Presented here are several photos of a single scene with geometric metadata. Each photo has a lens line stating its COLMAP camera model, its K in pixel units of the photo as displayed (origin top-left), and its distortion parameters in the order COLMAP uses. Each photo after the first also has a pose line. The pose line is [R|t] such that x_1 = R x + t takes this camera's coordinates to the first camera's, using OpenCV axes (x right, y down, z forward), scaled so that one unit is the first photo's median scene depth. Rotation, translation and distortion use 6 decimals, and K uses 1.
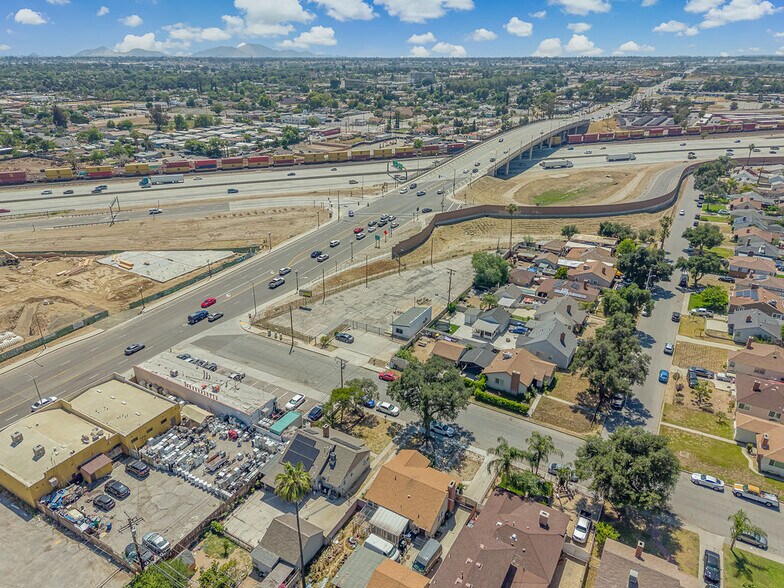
lens RADIAL K [[528.0, 0, 392.0], [0, 528.0, 294.0], [0, 0, 1]] dist [0.013463, -0.013509]
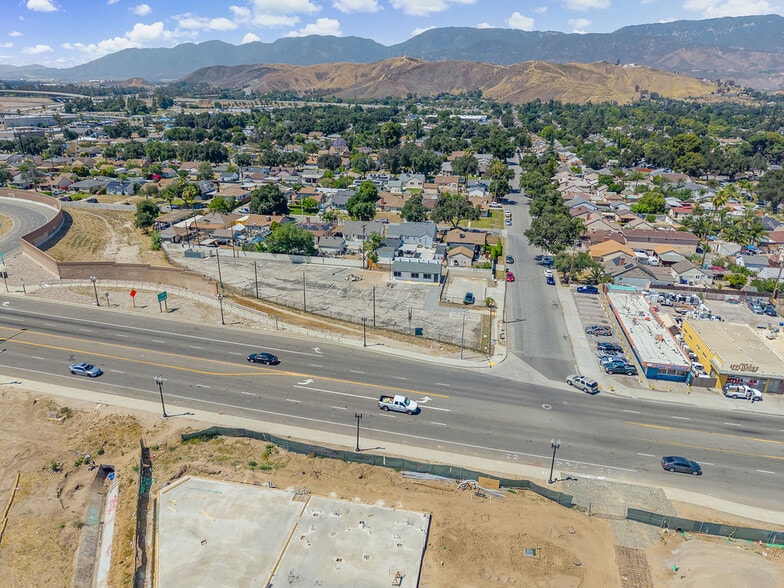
lens RADIAL K [[528.0, 0, 392.0], [0, 528.0, 294.0], [0, 0, 1]] dist [0.013463, -0.013509]
pose [[-0.323813, -0.352679, 0.877931, -0.691045], [0.369613, 0.807033, 0.460525, -0.322400], [-0.870937, 0.473619, -0.130973, 1.001085]]
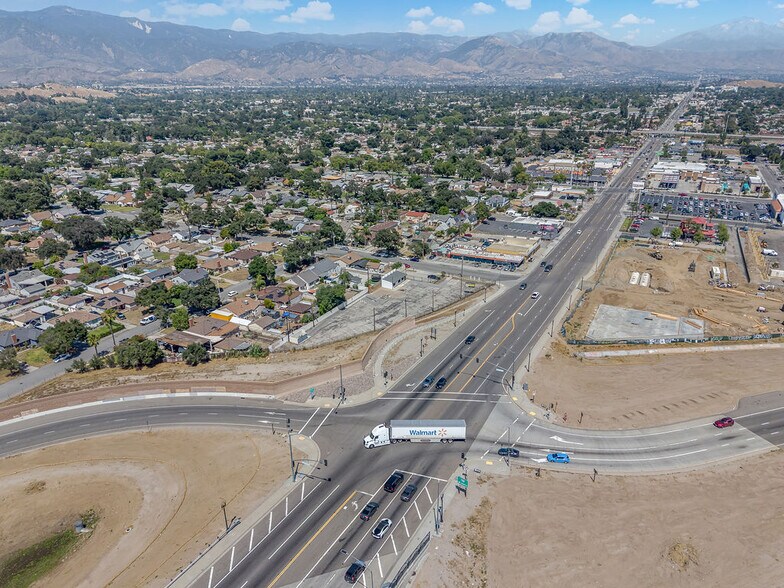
lens RADIAL K [[532.2, 0, 391.4], [0, 532.2, 308.6], [0, 0, 1]] dist [0.006779, 0.000360]
pose [[-0.999516, 0.014522, -0.027507, 0.078132], [-0.010148, 0.683690, 0.729702, -0.904075], [0.029403, 0.729628, -0.683212, 1.831781]]
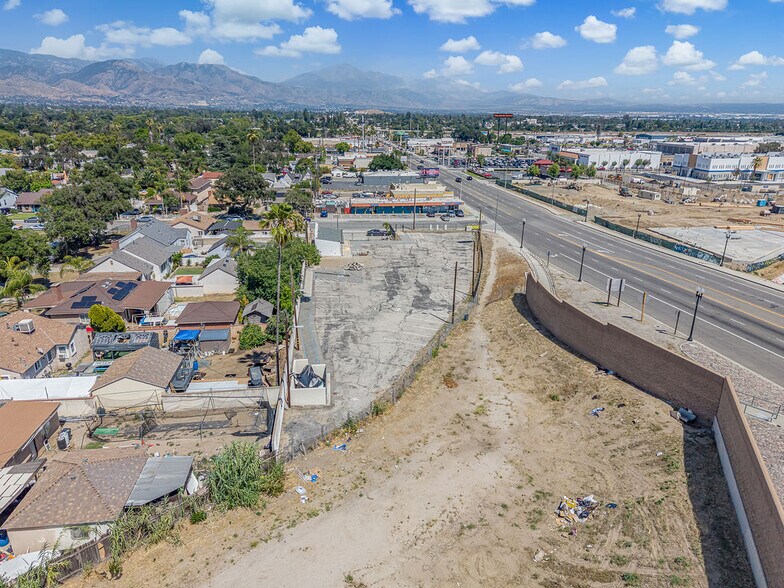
lens RADIAL K [[528.0, 0, 392.0], [0, 528.0, 294.0], [0, 0, 1]] dist [0.013463, -0.013509]
pose [[-0.799522, 0.171962, -0.575495, 0.370962], [-0.265387, 0.758402, 0.595312, -0.332453], [0.538827, 0.628694, -0.560722, 1.313486]]
